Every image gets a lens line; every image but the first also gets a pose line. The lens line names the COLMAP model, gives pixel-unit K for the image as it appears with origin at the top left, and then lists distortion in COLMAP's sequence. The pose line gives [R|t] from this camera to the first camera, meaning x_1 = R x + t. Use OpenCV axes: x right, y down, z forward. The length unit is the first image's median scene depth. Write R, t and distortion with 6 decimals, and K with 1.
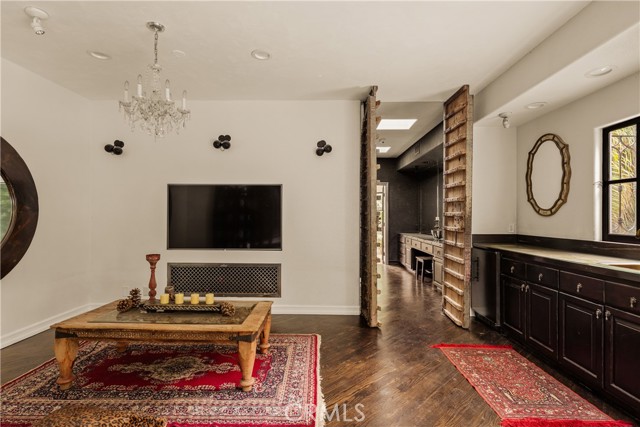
lens RADIAL K [[307.9, 0, 321.3], [0, 307.9, 214.0], [0, 0, 1]] dist [0.002710, 0.000517]
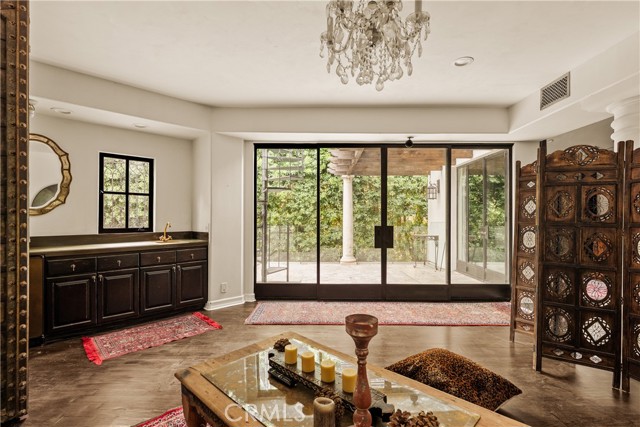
lens RADIAL K [[307.9, 0, 321.7], [0, 307.9, 216.5], [0, 0, 1]] dist [0.002710, 0.000517]
pose [[-0.706885, -0.003368, 0.707321, -0.693503], [-0.008441, 0.999958, -0.003675, 0.006067], [-0.707278, -0.008568, -0.706883, 1.142202]]
